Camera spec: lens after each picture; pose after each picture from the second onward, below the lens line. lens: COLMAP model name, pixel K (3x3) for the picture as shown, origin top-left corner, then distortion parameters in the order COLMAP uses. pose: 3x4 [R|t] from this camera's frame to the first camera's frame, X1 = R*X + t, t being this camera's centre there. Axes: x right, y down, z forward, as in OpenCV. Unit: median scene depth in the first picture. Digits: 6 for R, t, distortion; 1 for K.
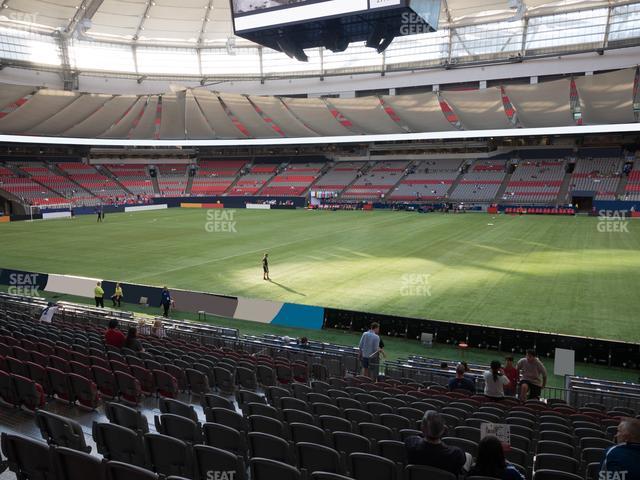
lens RADIAL K [[540.8, 0, 320.0], [0, 540.8, 240.0], [0, 0, 1]] dist [-0.032604, 0.019324]
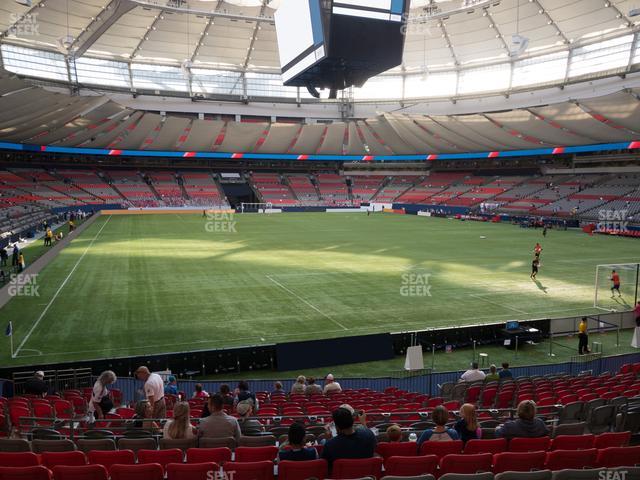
lens RADIAL K [[540.8, 0, 320.0], [0, 540.8, 240.0], [0, 0, 1]] dist [-0.032604, 0.019324]
pose [[0.729101, 0.084613, -0.679156, 0.422448], [-0.098628, 0.994960, 0.018077, -0.006260], [0.677263, 0.053804, 0.733771, 0.029992]]
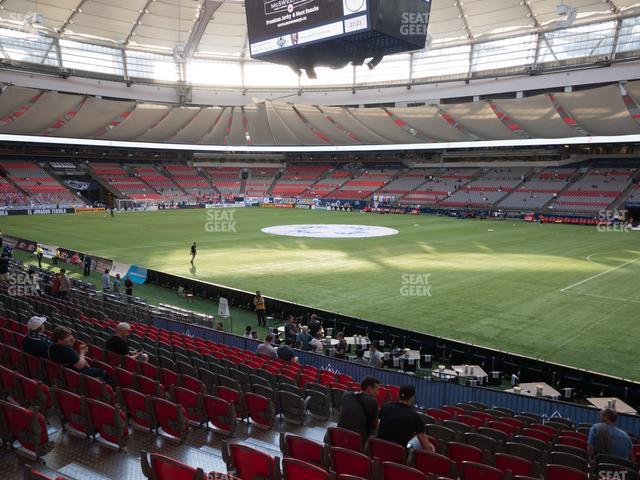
lens RADIAL K [[540.8, 0, 320.0], [0, 540.8, 240.0], [0, 0, 1]] dist [-0.032604, 0.019324]
pose [[0.963501, 0.049444, -0.263099, 0.147265], [-0.052237, 0.998628, -0.003626, 0.005475], [0.262559, 0.017237, 0.964762, -0.039714]]
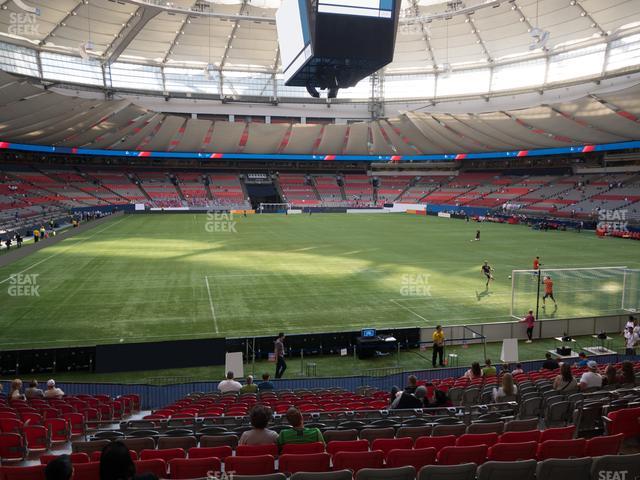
lens RADIAL K [[540.8, 0, 320.0], [0, 540.8, 240.0], [0, 0, 1]] dist [-0.032604, 0.019324]
pose [[0.656468, 0.089447, -0.749032, 0.463843], [-0.104489, 0.994156, 0.027142, -0.013164], [0.747082, 0.060448, 0.661977, 0.081415]]
